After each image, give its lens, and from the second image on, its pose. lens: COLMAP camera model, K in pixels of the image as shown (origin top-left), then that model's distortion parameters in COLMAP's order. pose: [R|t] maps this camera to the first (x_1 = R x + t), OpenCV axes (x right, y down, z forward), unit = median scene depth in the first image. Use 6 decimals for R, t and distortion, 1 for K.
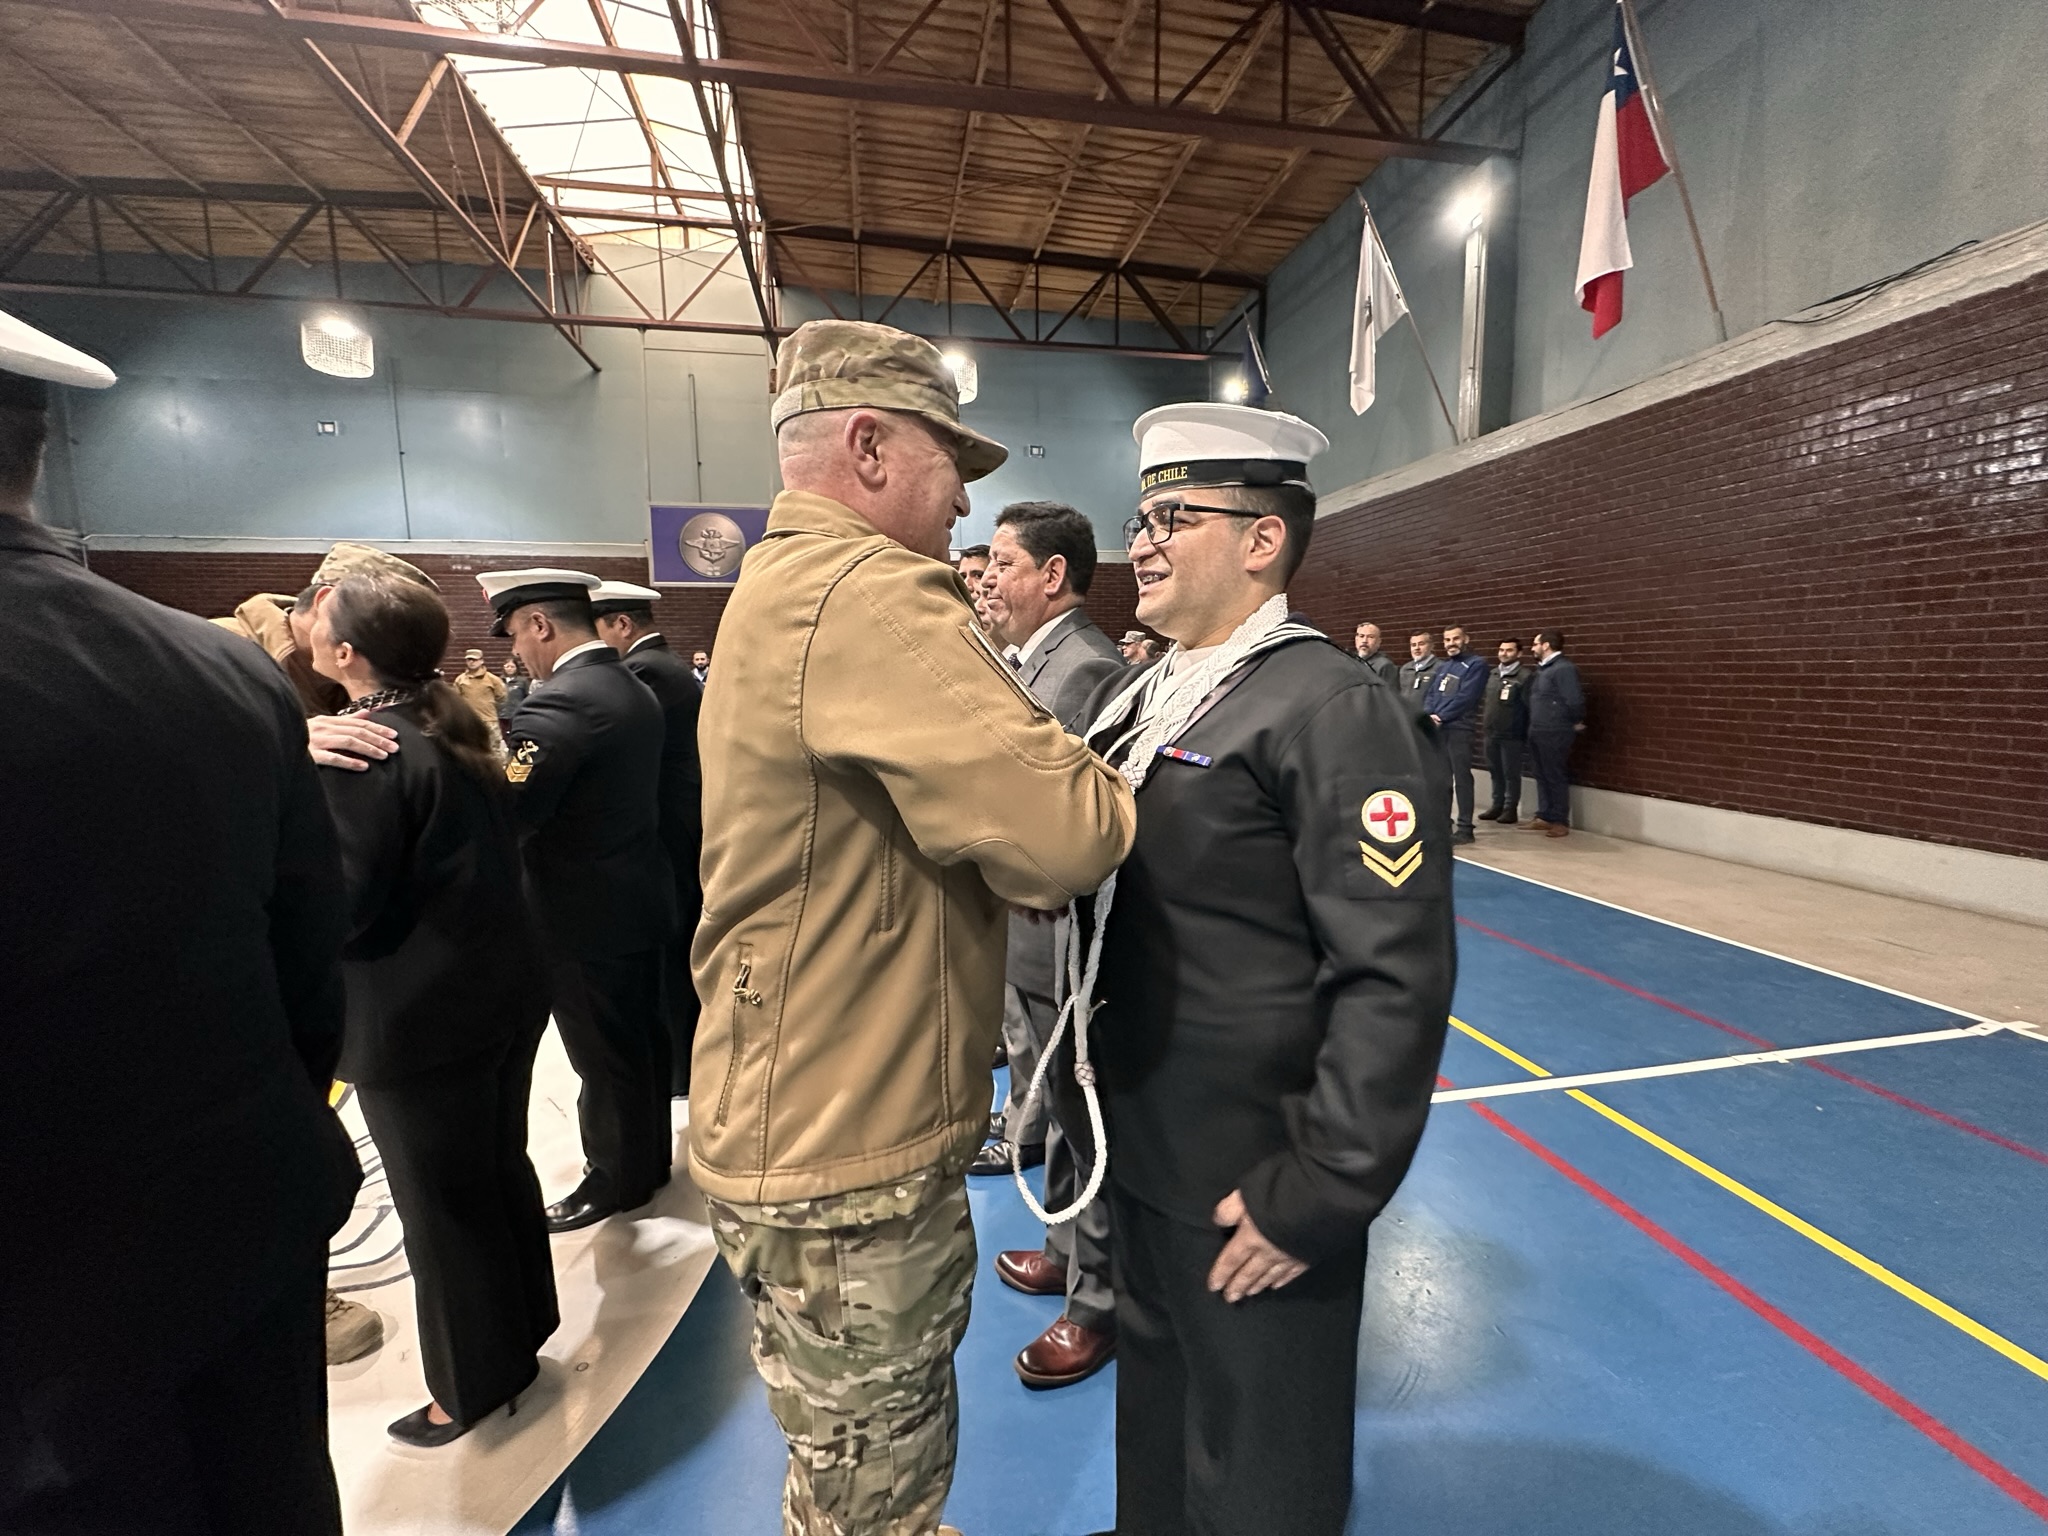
lens RADIAL K [[816.5, 0, 1026.8], [0, 816.5, 766.3], [0, 0, 1]] dist [-0.001207, 0.000038]
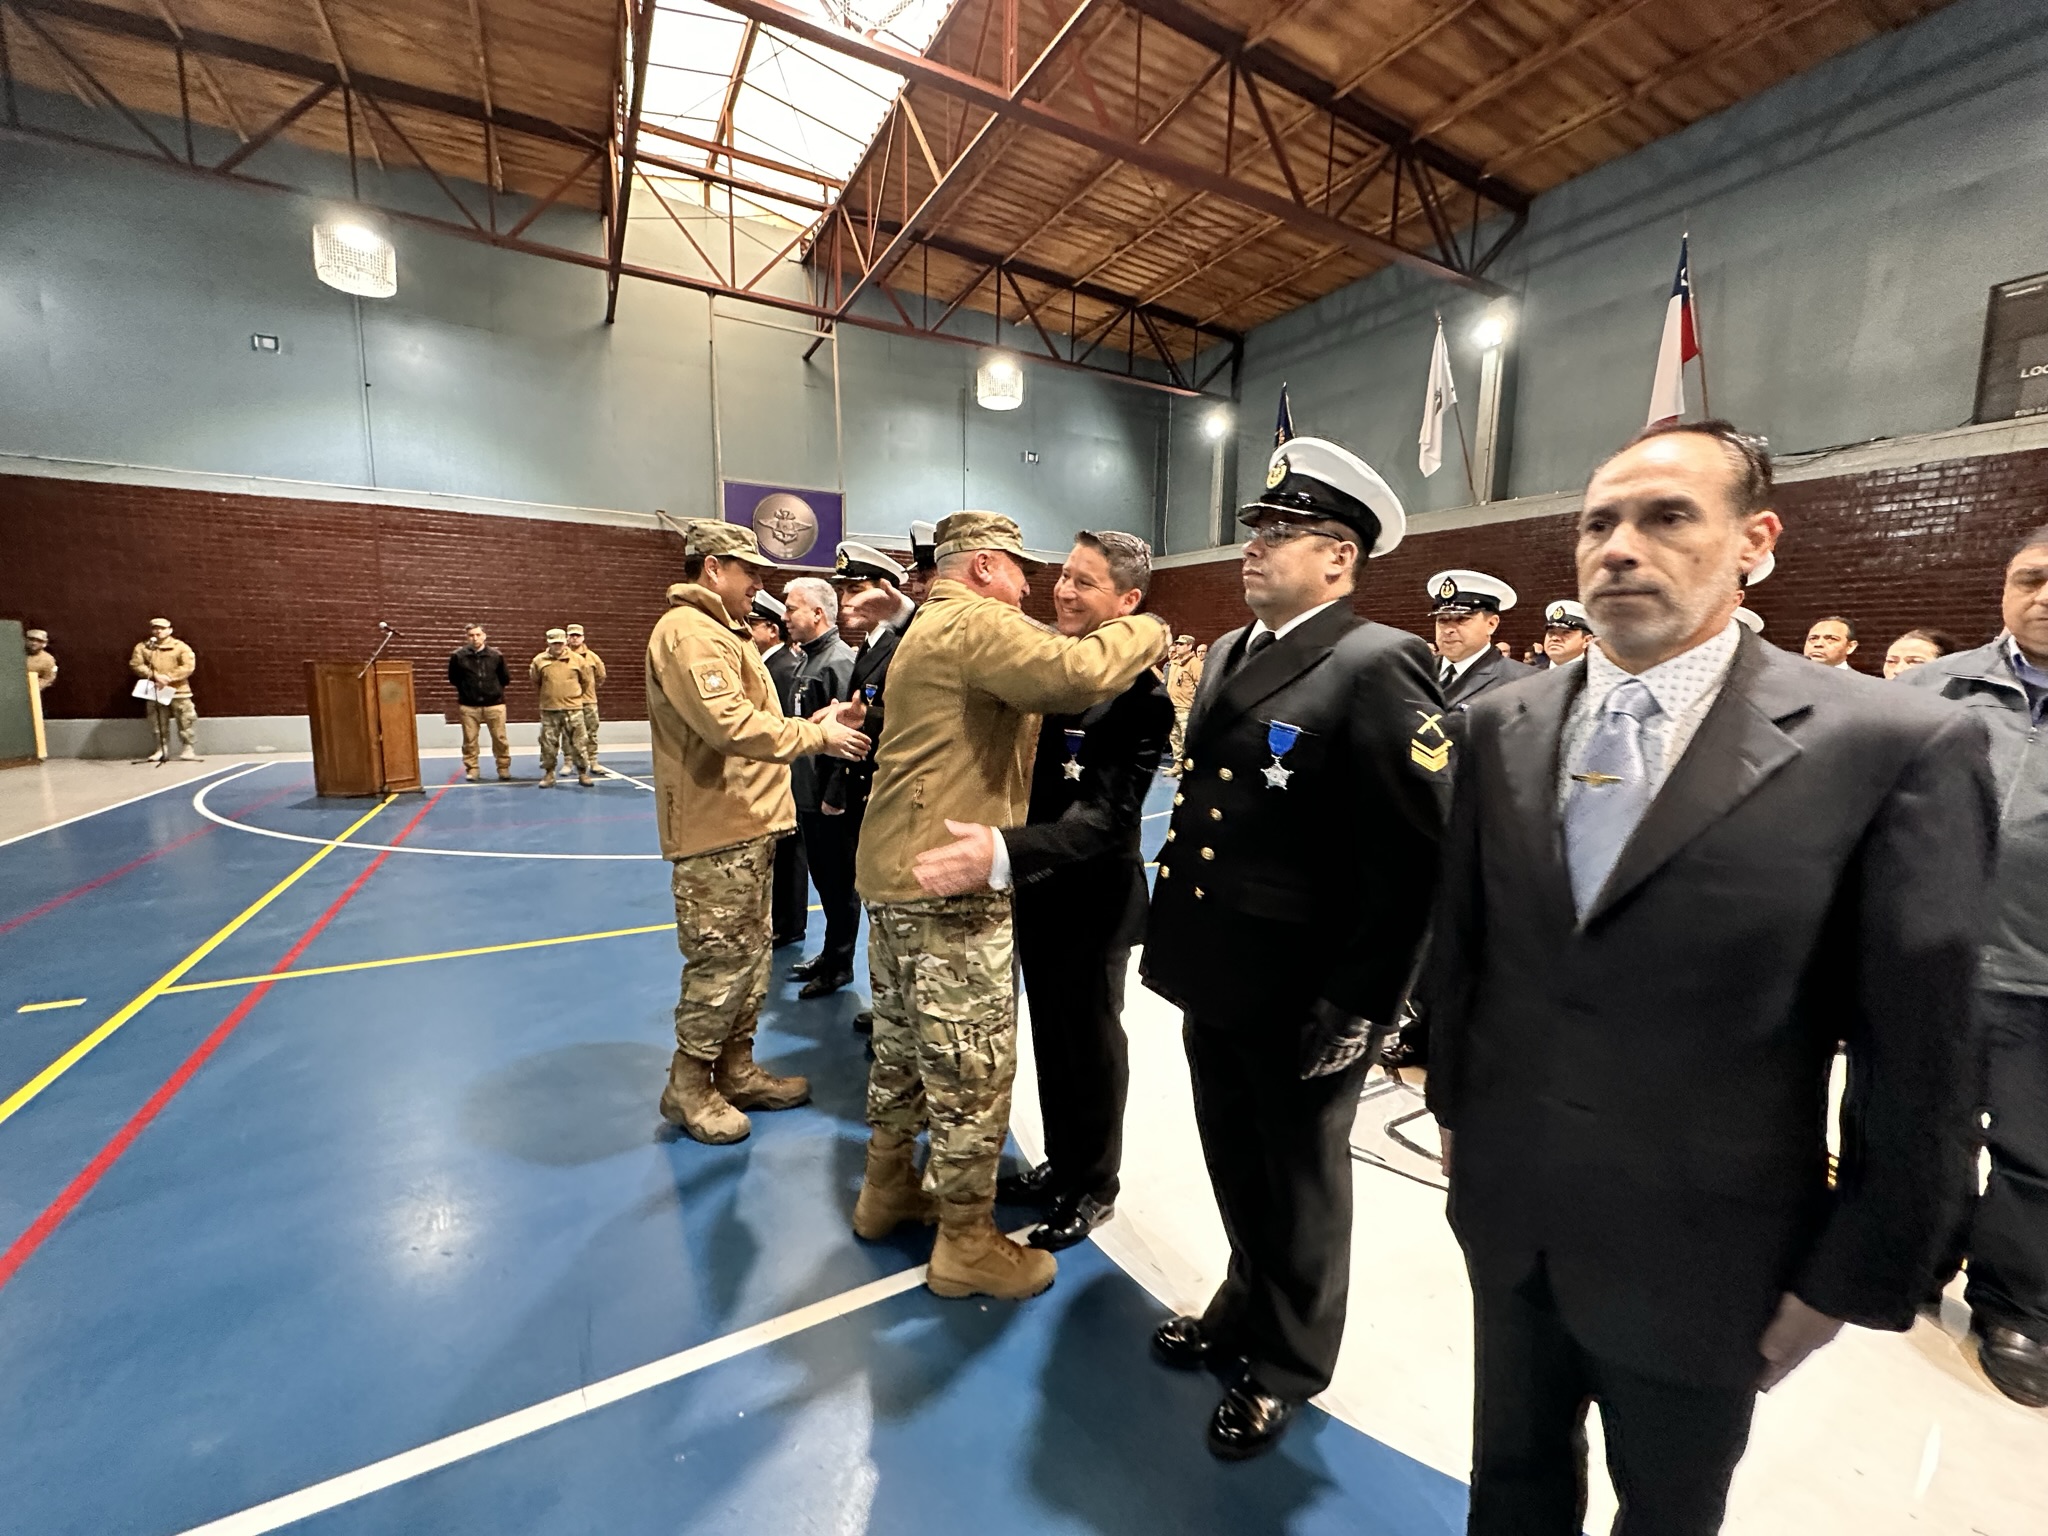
lens RADIAL K [[817.1, 0, 1025.9], [0, 817.1, 767.7], [0, 0, 1]] dist [-0.000663, -0.000009]
pose [[0.949570, -0.010466, 0.313379, -0.464726], [0.006020, 0.999867, 0.015153, 0.007102], [-0.313496, -0.012502, 0.949507, -0.032800]]
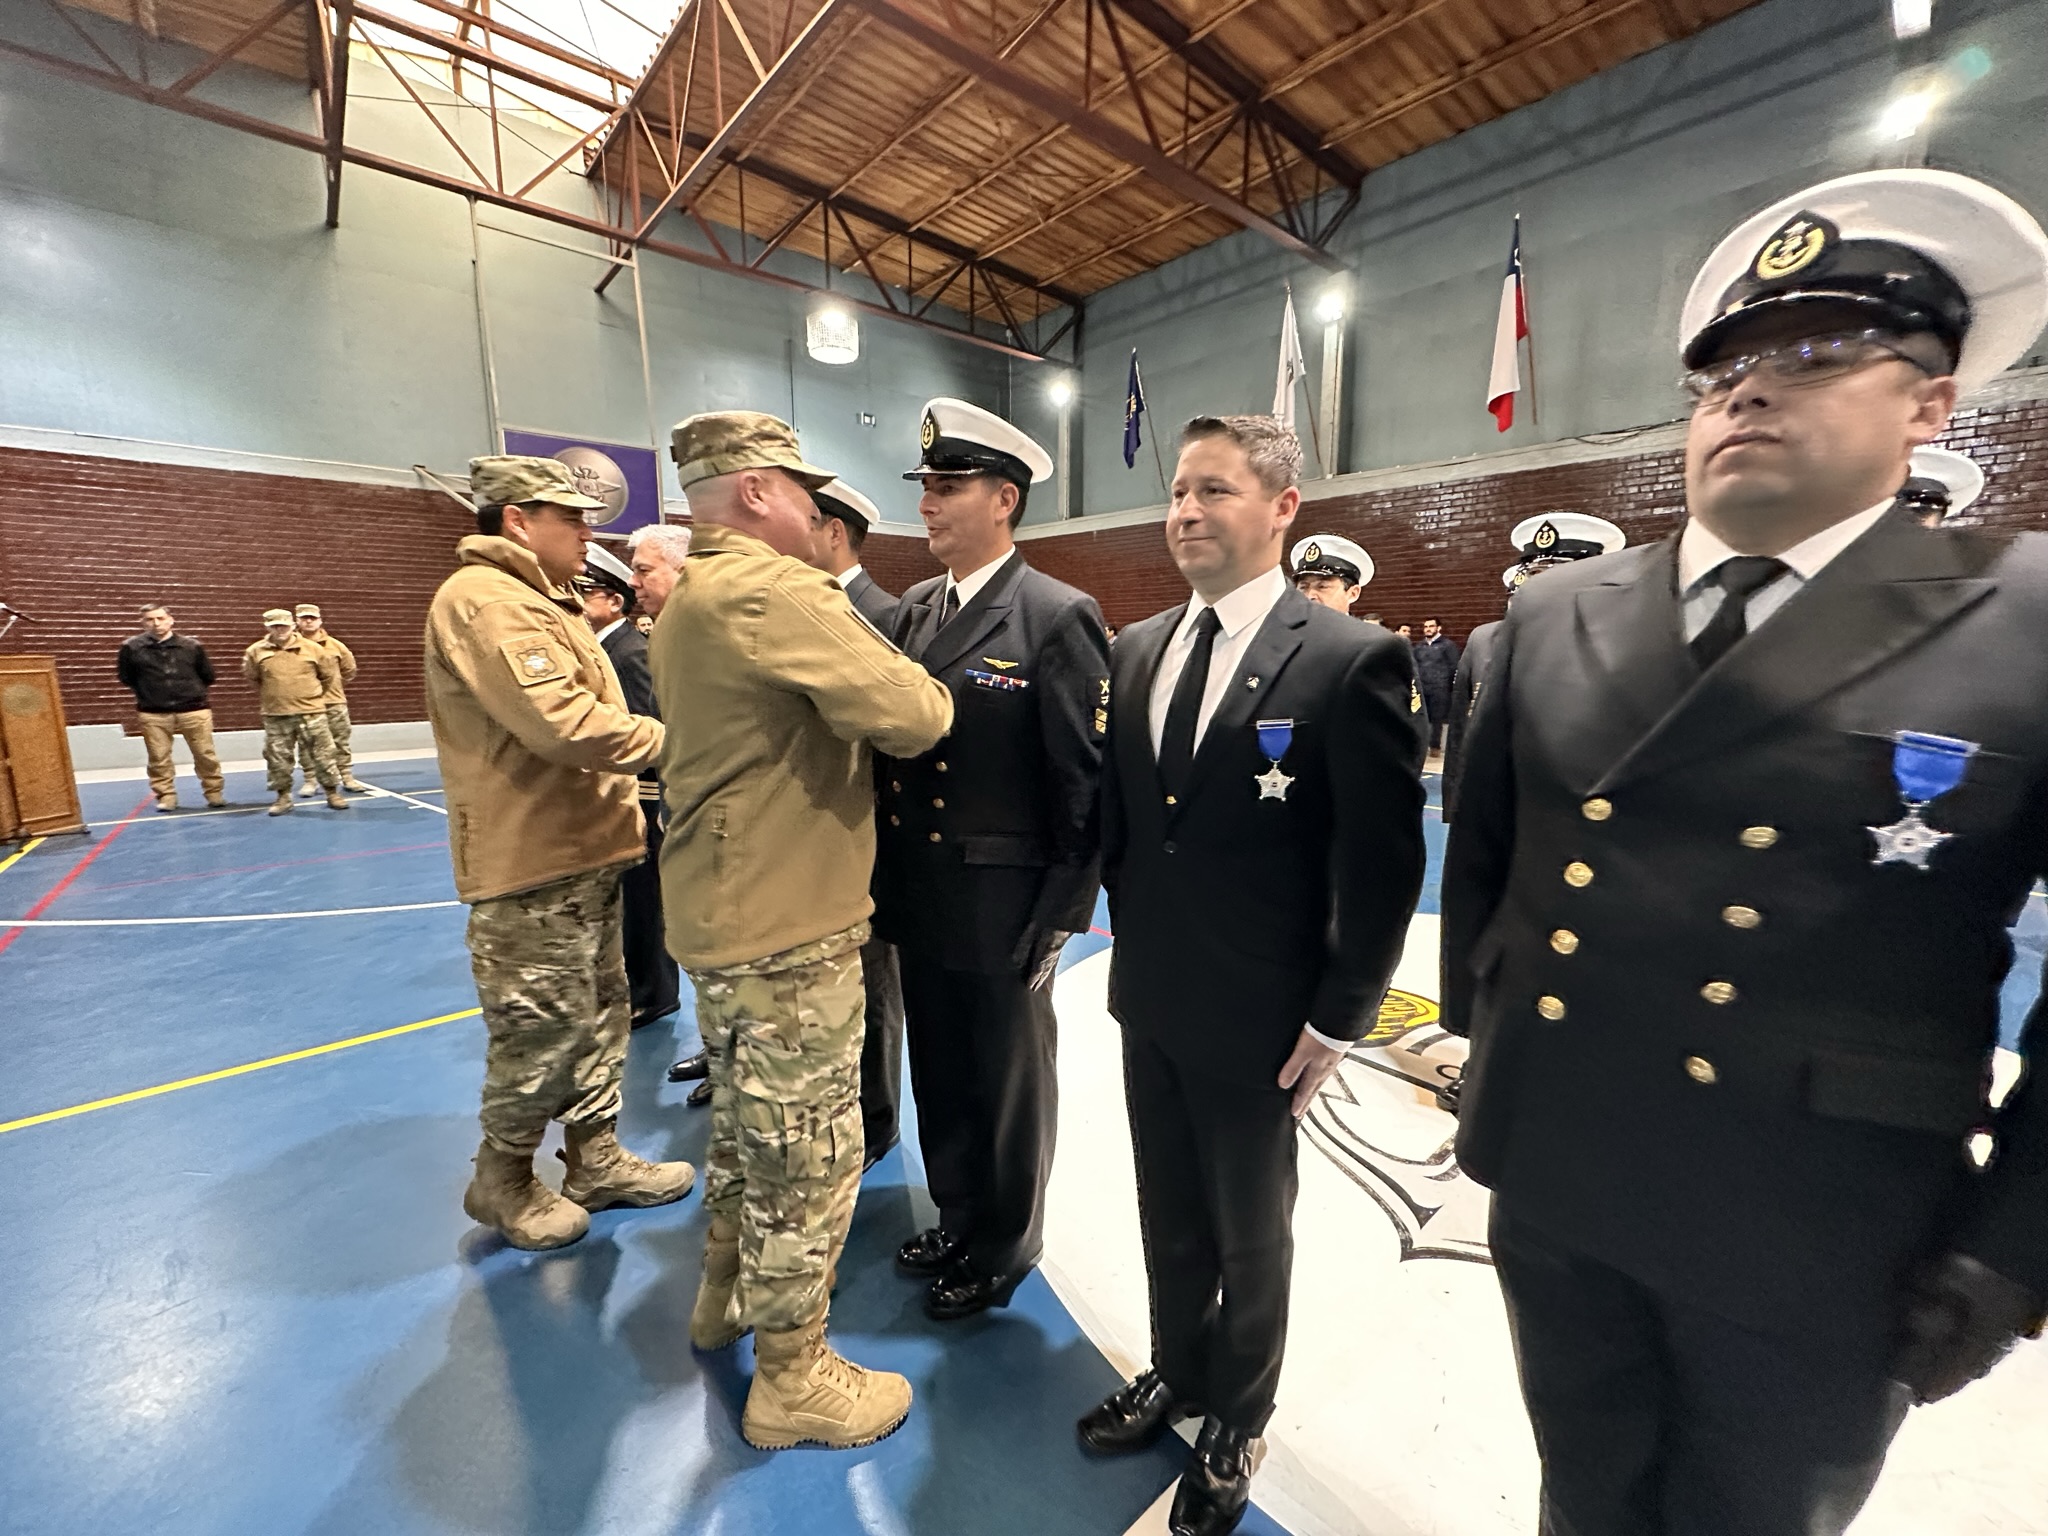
lens RADIAL K [[816.5, 0, 1026.8], [0, 816.5, 766.3], [0, 0, 1]] dist [-0.001207, 0.000038]
pose [[0.863349, -0.064768, 0.500433, -0.477259], [0.048683, 0.997793, 0.045151, -0.001152], [-0.502253, -0.014619, 0.864597, 0.051856]]
